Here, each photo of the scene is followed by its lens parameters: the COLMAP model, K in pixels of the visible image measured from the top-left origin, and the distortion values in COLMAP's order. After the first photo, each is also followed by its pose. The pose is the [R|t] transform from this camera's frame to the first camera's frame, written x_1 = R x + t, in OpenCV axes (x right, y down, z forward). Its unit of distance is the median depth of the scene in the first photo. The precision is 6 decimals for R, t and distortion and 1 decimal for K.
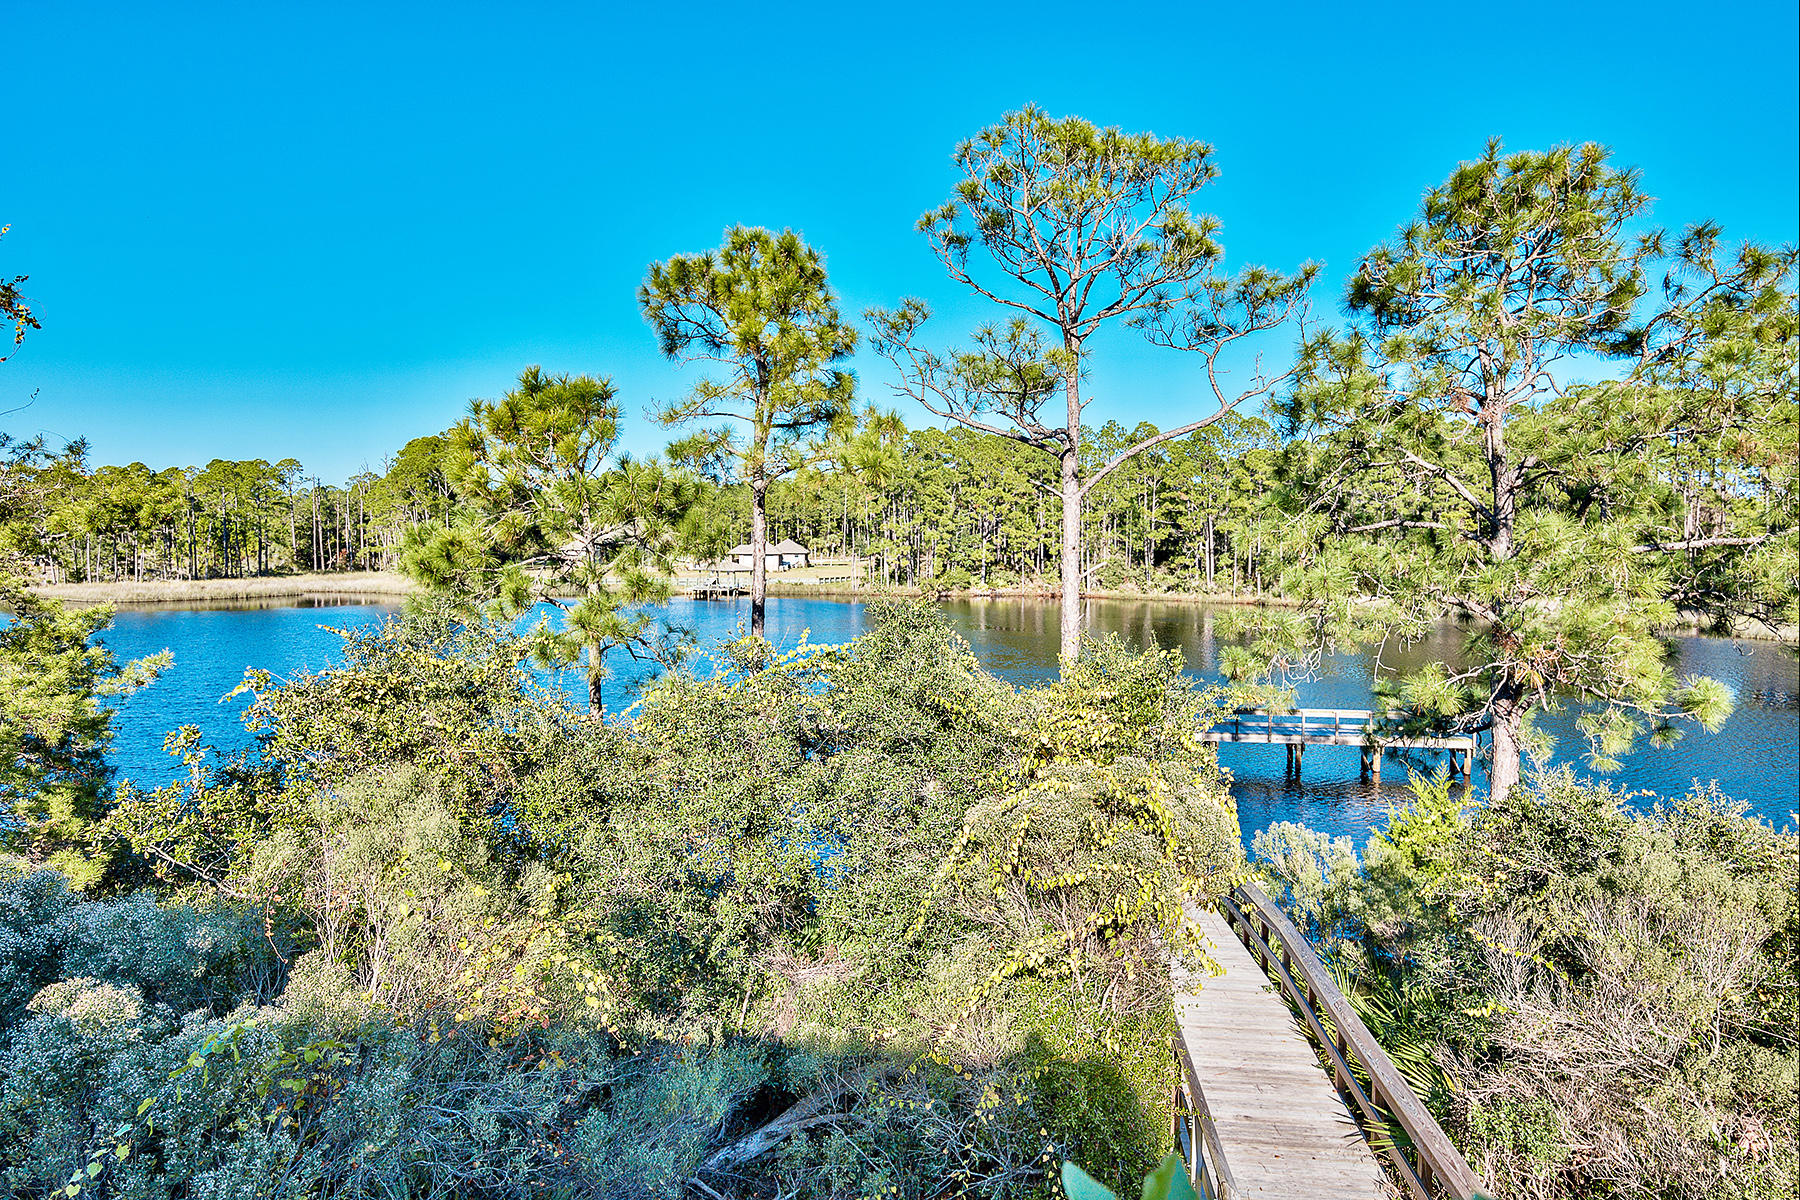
lens RADIAL K [[1172.2, 0, 991.2], [0, 1172.2, 671.2], [0, 0, 1]] dist [-0.008586, 0.002663]
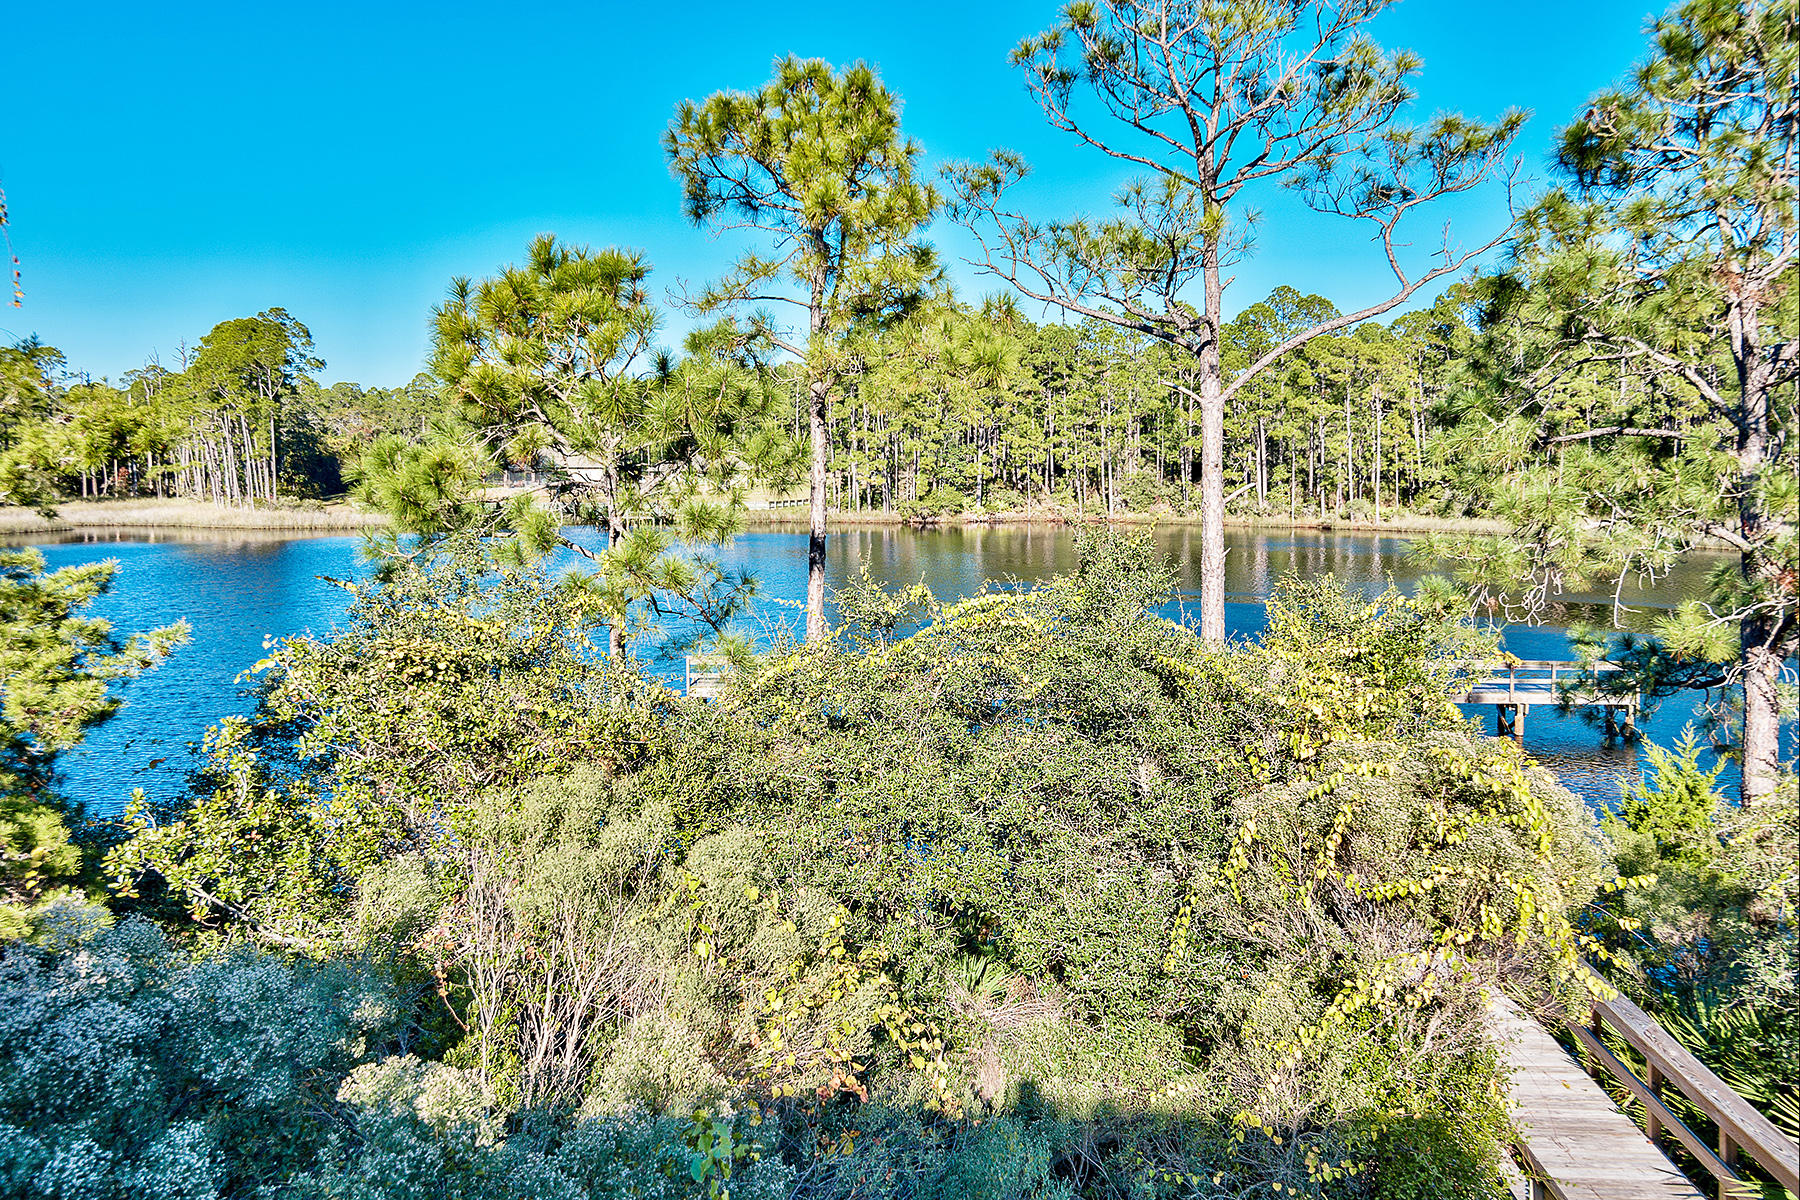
lens RADIAL K [[1483.6, 0, 1010.8], [0, 1483.6, 602.6], [0, 0, 1]] dist [0.030443, 0.001123]
pose [[0.997048, -0.015541, 0.075191, -0.148244], [0.016060, 0.999851, -0.006302, -0.007495], [-0.075082, 0.007491, 0.997149, 0.001502]]
